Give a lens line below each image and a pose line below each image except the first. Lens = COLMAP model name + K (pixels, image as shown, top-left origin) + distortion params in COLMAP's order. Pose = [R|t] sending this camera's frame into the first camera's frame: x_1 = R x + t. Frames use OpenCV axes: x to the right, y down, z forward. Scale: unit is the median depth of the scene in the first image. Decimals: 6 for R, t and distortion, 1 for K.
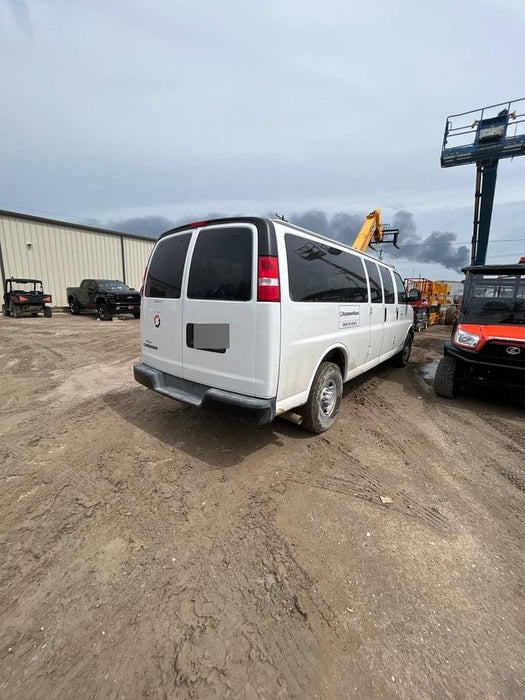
lens RADIAL K [[281.2, 0, 265.6], [0, 281.2, 349.1], [0, 0, 1]] dist [-0.005638, 0.001724]
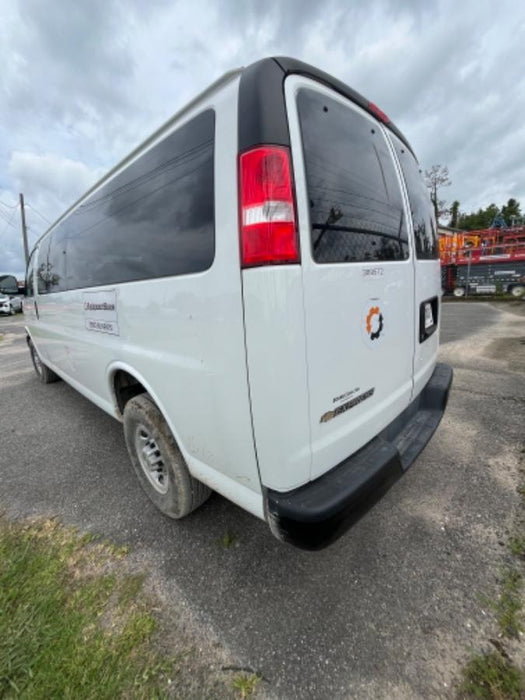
lens RADIAL K [[281.2, 0, 266.4], [0, 281.2, 348.3], [0, 0, 1]] dist [-0.005638, 0.001724]
pose [[0.113917, -0.262140, 0.958283, -0.775525], [0.255607, 0.939824, 0.226705, -0.190715], [-0.960046, 0.219118, 0.174067, 1.070400]]
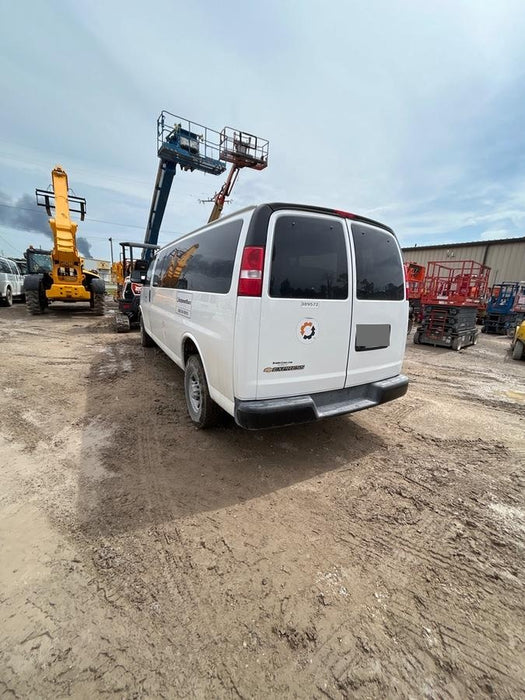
lens RADIAL K [[281.2, 0, 264.8], [0, 281.2, 349.7], [0, 0, 1]] dist [-0.005638, 0.001724]
pose [[0.390414, -0.206915, 0.897086, -1.090128], [0.132471, 0.976902, 0.167673, -0.186982], [-0.911059, 0.053376, 0.408806, 0.793157]]
